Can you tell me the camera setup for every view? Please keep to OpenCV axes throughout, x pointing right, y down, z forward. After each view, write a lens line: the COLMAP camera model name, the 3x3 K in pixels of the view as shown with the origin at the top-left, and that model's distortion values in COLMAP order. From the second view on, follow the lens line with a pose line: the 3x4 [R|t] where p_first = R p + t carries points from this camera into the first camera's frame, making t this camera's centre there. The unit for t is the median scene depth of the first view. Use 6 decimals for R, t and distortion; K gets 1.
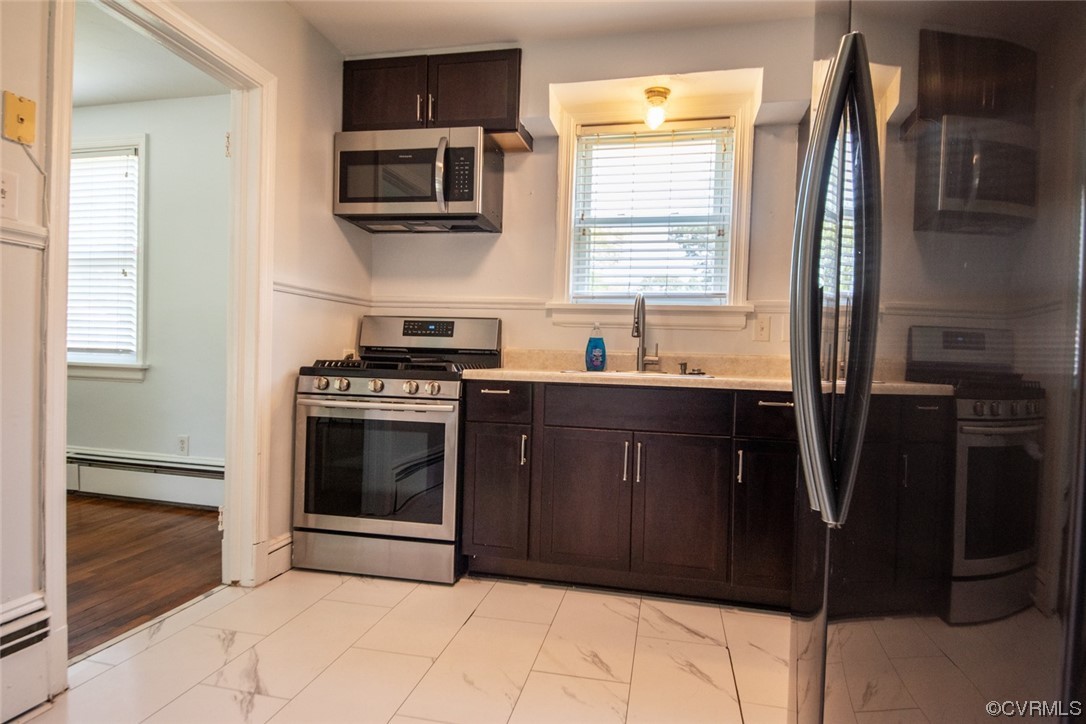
lens RADIAL K [[581.6, 0, 557.3], [0, 581.6, 376.5], [0, 0, 1]] dist [0.031093, -0.035108]
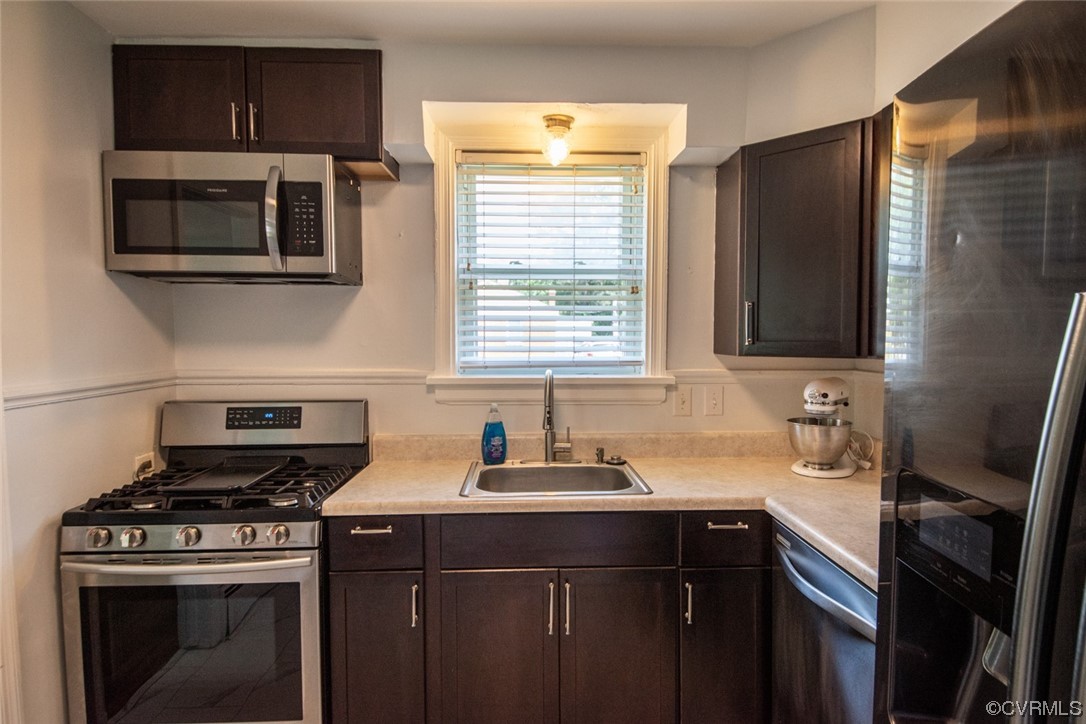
lens RADIAL K [[581.6, 0, 548.7], [0, 581.6, 363.5], [0, 0, 1]] dist [0.031093, -0.035108]
pose [[0.969337, -0.042711, 0.241996, -0.051384], [0.033909, 0.998607, 0.040426, -0.180460], [-0.243385, -0.030981, 0.969435, 0.207511]]
